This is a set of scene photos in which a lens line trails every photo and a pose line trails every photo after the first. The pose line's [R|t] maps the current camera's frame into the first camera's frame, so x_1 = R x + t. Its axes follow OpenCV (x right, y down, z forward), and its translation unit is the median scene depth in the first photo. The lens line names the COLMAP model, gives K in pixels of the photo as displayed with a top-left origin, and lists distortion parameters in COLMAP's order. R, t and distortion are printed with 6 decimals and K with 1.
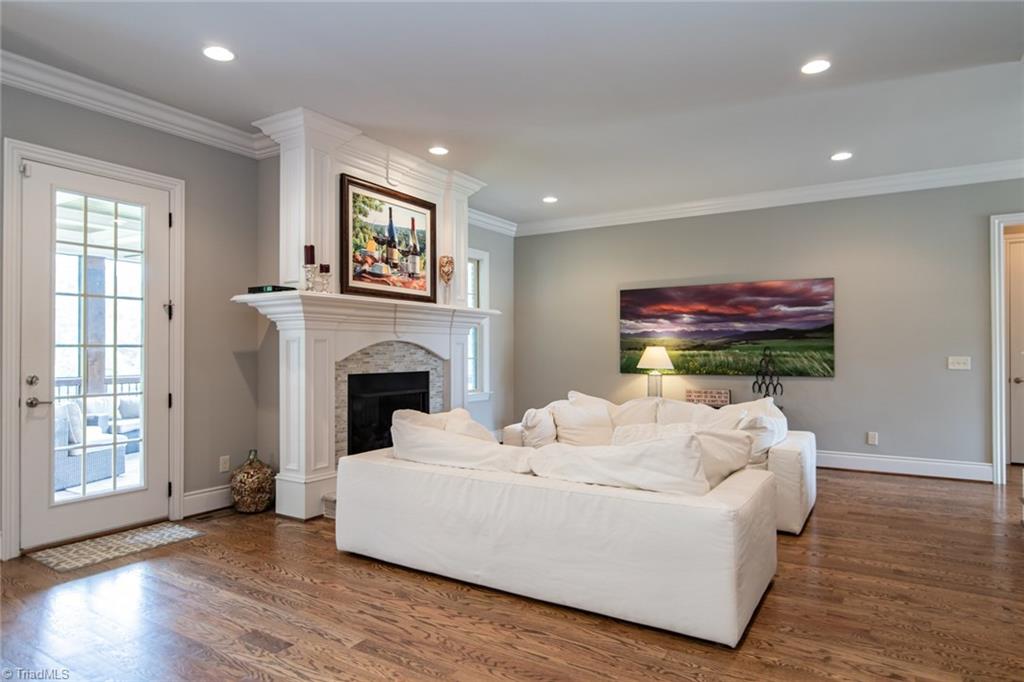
lens RADIAL K [[609.3, 0, 515.3], [0, 609.3, 349.1], [0, 0, 1]] dist [0.001019, 0.001654]
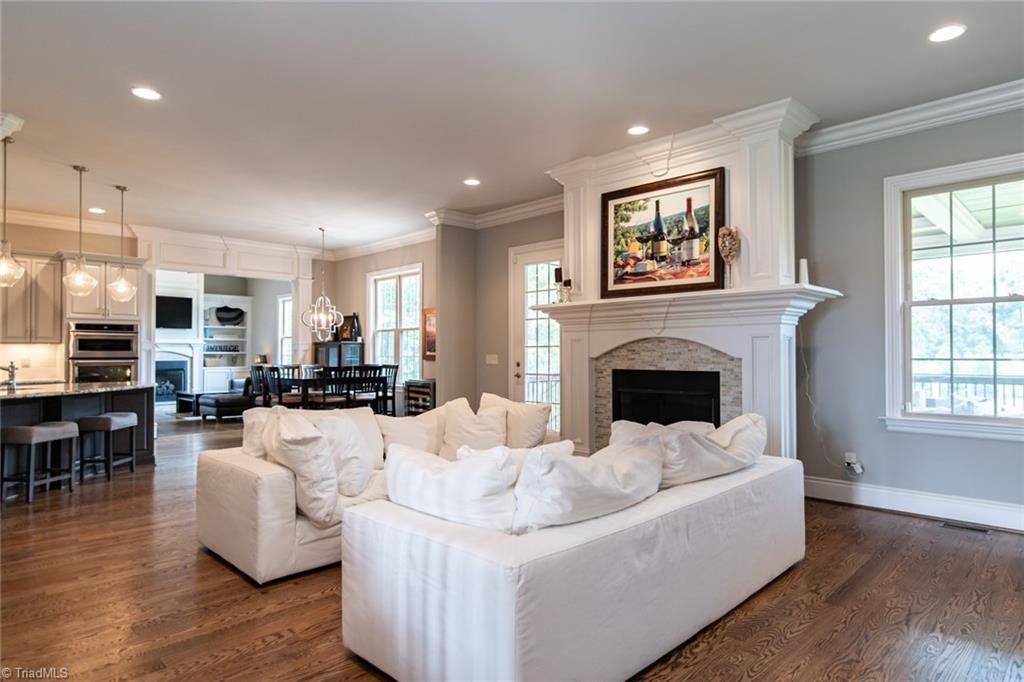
lens RADIAL K [[592.8, 0, 512.0], [0, 592.8, 341.0], [0, 0, 1]] dist [0.004580, 0.000318]
pose [[-0.227078, -0.017364, -0.973722, 0.762904], [0.007403, 0.999781, -0.019556, 0.008858], [0.973848, -0.011649, -0.226900, 0.983073]]
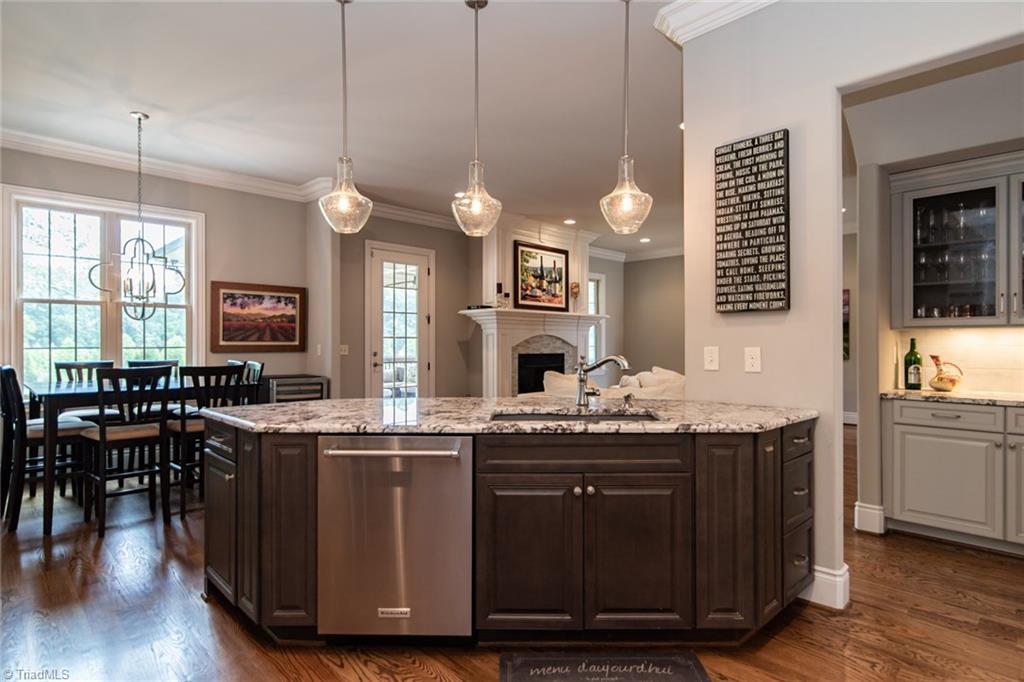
lens RADIAL K [[551.0, 0, 511.2], [0, 551.0, 342.7], [0, 0, 1]] dist [0.000531, 0.000425]
pose [[0.971349, 0.000809, -0.237657, 0.076529], [-0.000809, 1.000000, 0.000096, 0.008026], [0.237657, 0.000099, 0.971349, -0.502314]]
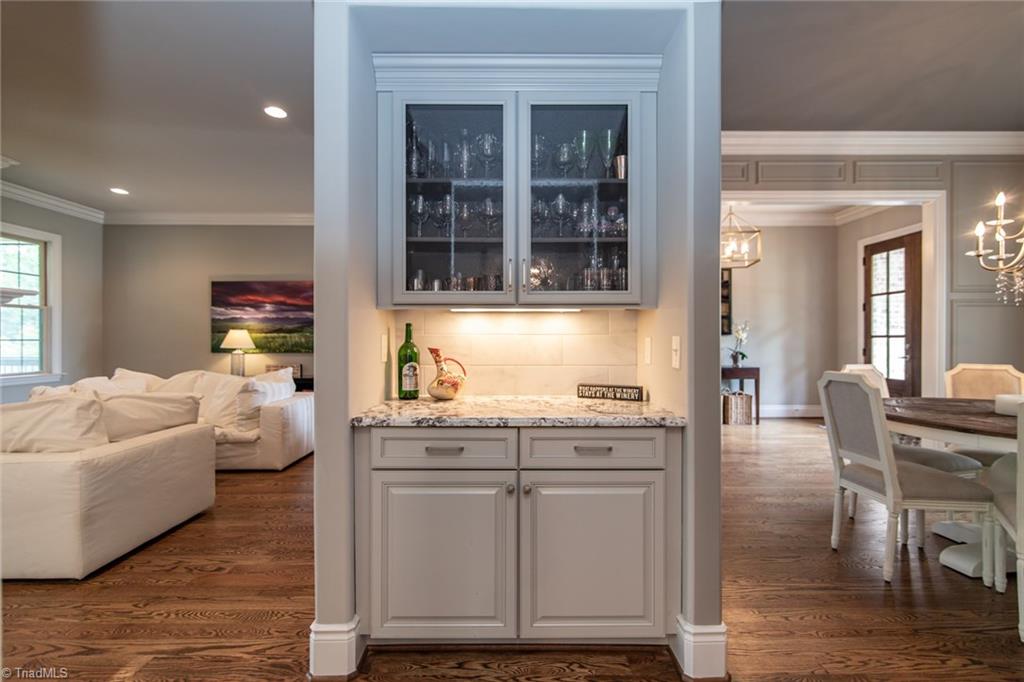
lens RADIAL K [[465.7, 0, 514.8], [0, 465.7, 342.5], [0, 0, 1]] dist [0.003052, 0.000432]
pose [[0.850248, -0.002069, 0.526378, 0.275154], [-0.002719, 0.999962, 0.008322, 0.015187], [-0.526375, -0.008508, 0.850210, -0.083490]]
